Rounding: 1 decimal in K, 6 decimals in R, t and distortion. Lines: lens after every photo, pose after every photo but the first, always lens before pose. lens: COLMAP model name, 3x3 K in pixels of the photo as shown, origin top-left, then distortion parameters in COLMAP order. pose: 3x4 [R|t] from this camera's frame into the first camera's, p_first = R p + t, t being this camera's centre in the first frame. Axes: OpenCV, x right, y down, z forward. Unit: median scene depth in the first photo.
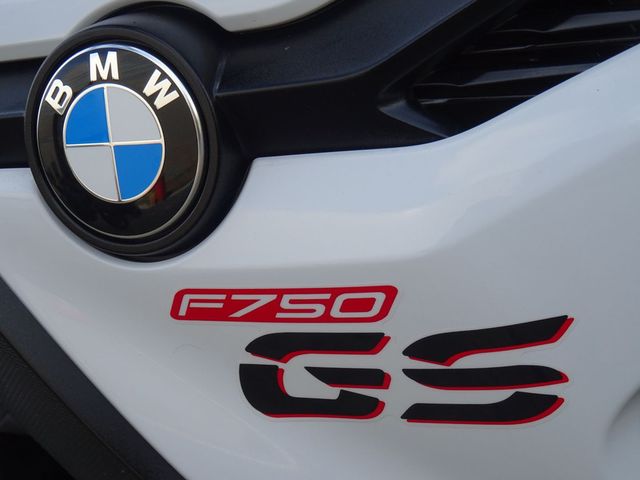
lens RADIAL K [[1076.8, 0, 319.2], [0, 1076.8, 239.7], [0, 0, 1]] dist [-0.021711, 0.000000]
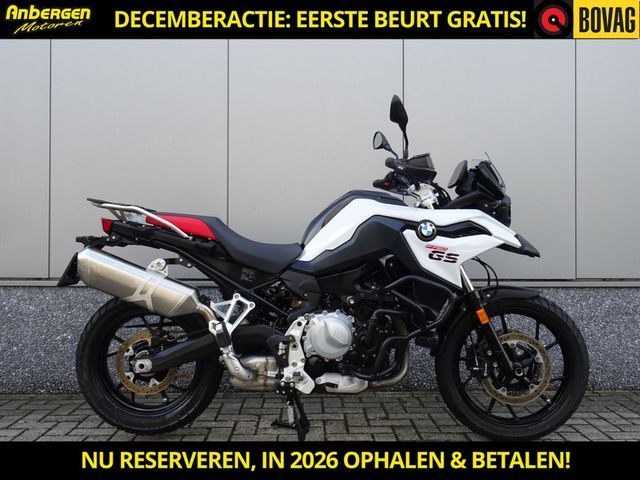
lens RADIAL K [[627.7, 0, 319.9], [0, 627.7, 238.3], [0, 0, 1]] dist [0.009724, 0.000000]
pose [[0.868359, 0.329988, 0.370216, -3.679334], [-0.210160, 0.921008, -0.327988, 2.454462], [-0.449204, 0.207006, 0.869117, -4.347121]]
